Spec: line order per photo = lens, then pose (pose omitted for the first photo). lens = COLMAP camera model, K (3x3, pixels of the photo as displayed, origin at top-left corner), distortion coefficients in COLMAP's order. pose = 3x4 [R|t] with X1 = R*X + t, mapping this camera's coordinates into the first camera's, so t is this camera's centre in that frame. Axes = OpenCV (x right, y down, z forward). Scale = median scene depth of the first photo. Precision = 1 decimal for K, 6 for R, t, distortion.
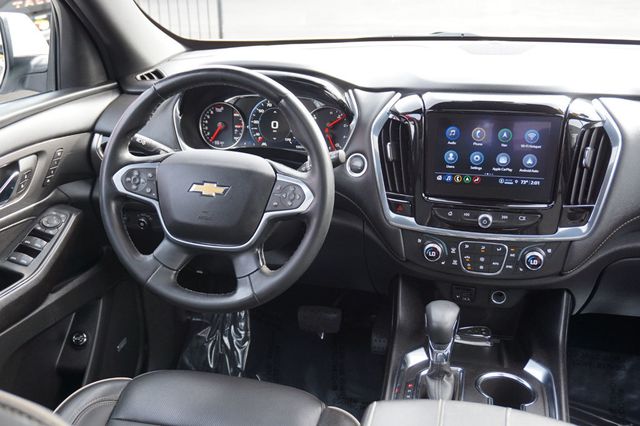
lens RADIAL K [[673.9, 0, 323.8], [0, 673.9, 217.6], [0, 0, 1]] dist [0.021732, 0.000000]
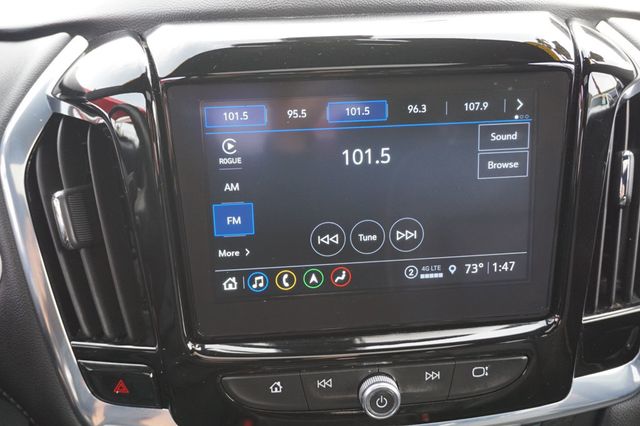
lens RADIAL K [[677.0, 0, 317.8], [0, 677.0, 214.6], [0, 0, 1]] dist [0.009308, 0.000000]
pose [[0.946725, -0.126813, 0.296025, 0.117668], [0.121197, 0.991926, 0.037325, -0.098384], [-0.298369, 0.000541, 0.954450, 0.667754]]
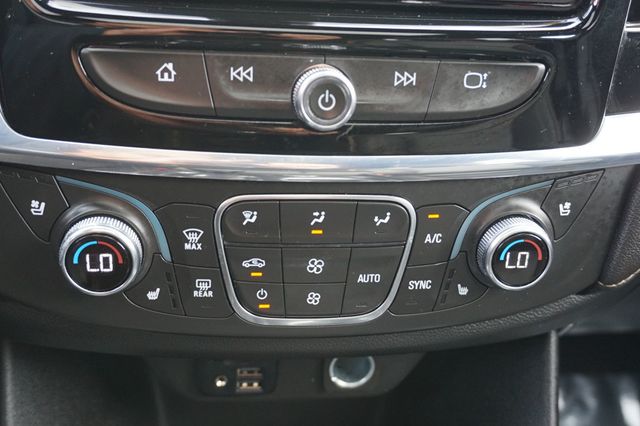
lens RADIAL K [[696.3, 0, 310.4], [0, 696.3, 200.7], [0, 0, 1]] dist [-0.003004, 0.000000]
pose [[0.936443, -0.079305, 0.341737, 0.149354], [0.059962, 0.995962, 0.066817, 0.022095], [-0.345656, -0.042079, 0.937417, 0.763962]]
